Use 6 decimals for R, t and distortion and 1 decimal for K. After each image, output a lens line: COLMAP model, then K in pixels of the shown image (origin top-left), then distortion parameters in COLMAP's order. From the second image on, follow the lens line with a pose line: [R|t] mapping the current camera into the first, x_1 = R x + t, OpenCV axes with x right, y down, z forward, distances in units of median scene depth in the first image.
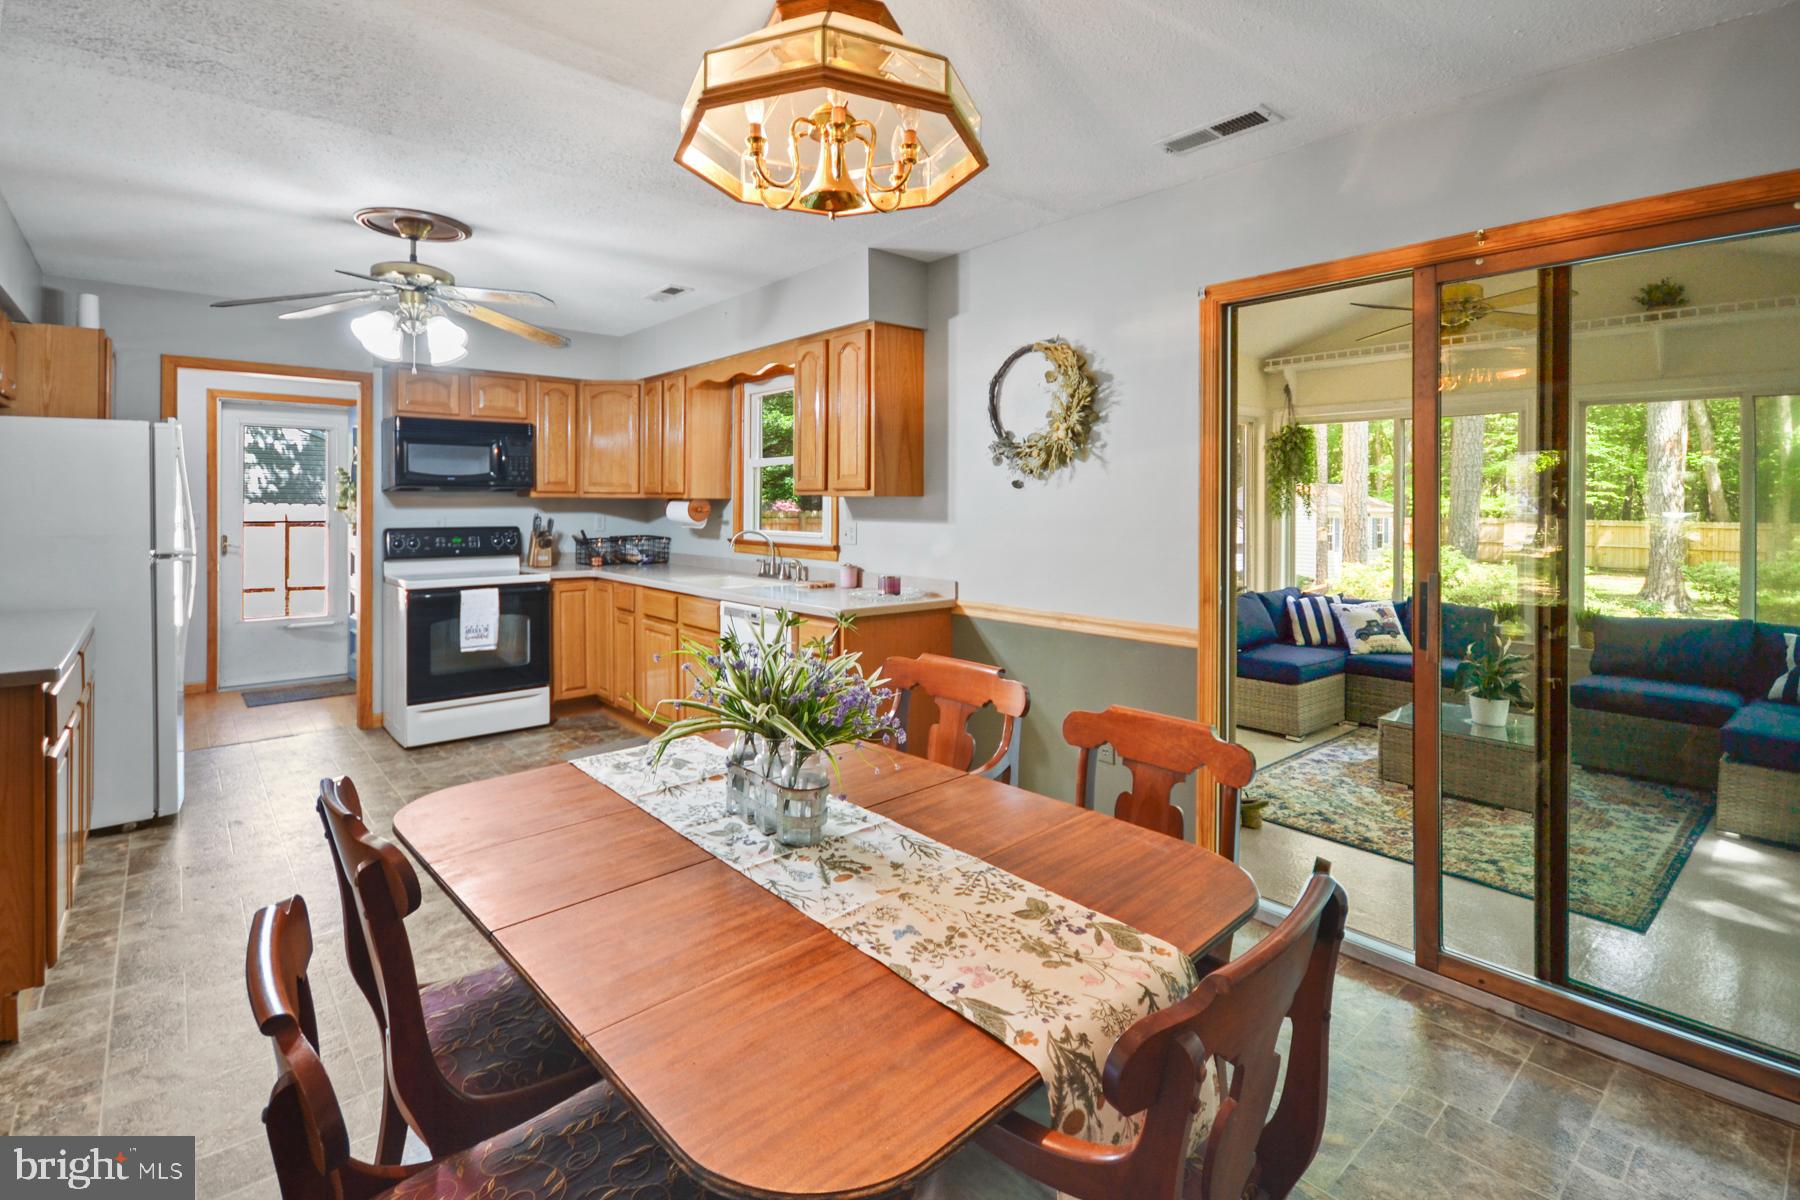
lens RADIAL K [[844.8, 0, 906.8], [0, 844.8, 504.4], [0, 0, 1]] dist [-0.003652, -0.000751]
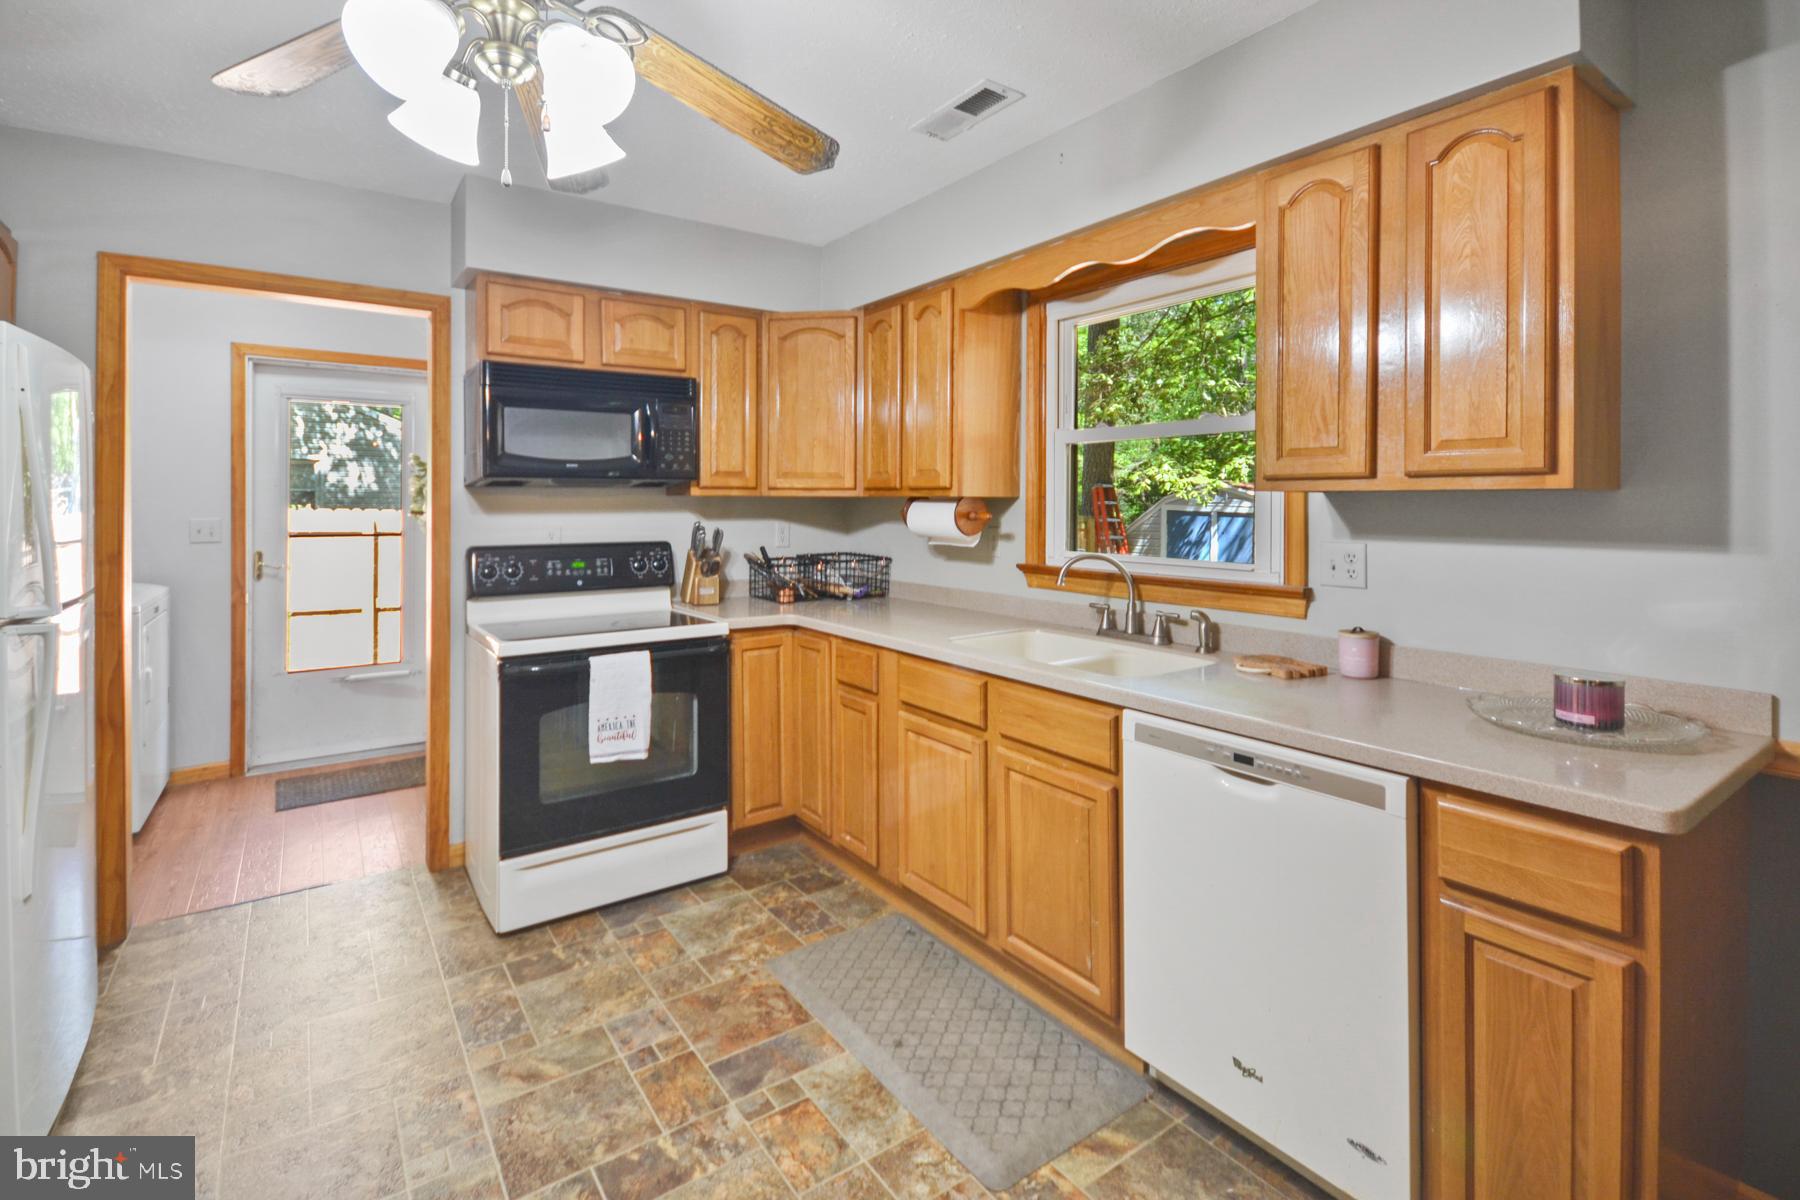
lens RADIAL K [[831.9, 0, 909.7], [0, 831.9, 500.1], [0, 0, 1]] dist [-0.000767, -0.000105]
pose [[0.995989, -0.002578, -0.089443, -0.235563], [0.002045, 0.999980, -0.006051, -0.001243], [0.089457, 0.005844, 0.995974, 0.410683]]
